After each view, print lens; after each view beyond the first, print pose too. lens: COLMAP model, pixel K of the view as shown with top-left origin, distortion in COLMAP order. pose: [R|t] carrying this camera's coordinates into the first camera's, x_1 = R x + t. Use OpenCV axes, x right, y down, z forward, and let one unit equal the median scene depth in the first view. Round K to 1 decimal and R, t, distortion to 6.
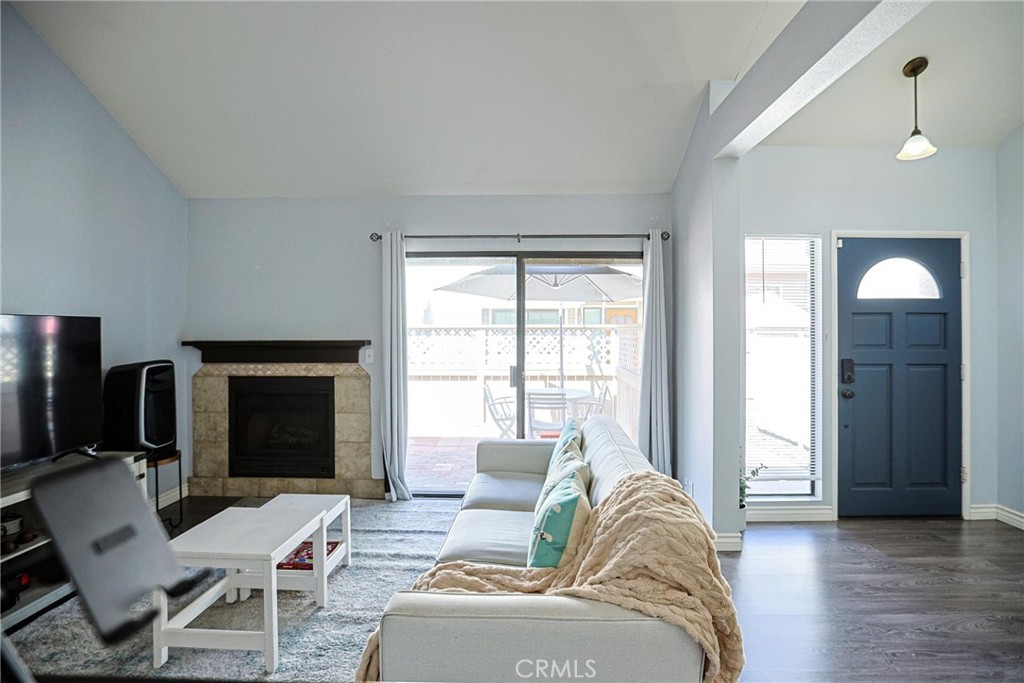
lens RADIAL K [[500.3, 0, 512.6], [0, 500.3, 335.2], [0, 0, 1]] dist [-0.042753, 0.014250]
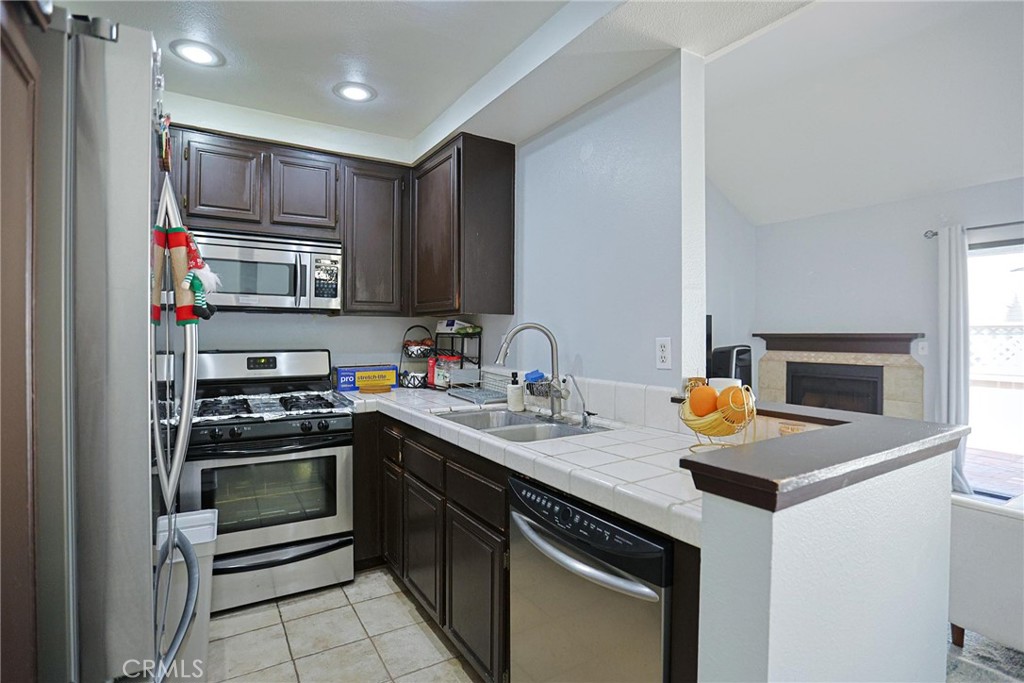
lens RADIAL K [[500.3, 0, 515.3], [0, 500.3, 333.4], [0, 0, 1]] dist [-0.042753, 0.014250]
pose [[0.564796, 0.005160, -0.825215, 0.078300], [-0.011561, 0.999932, -0.001661, 0.022086], [0.825150, 0.010478, 0.564817, -0.291465]]
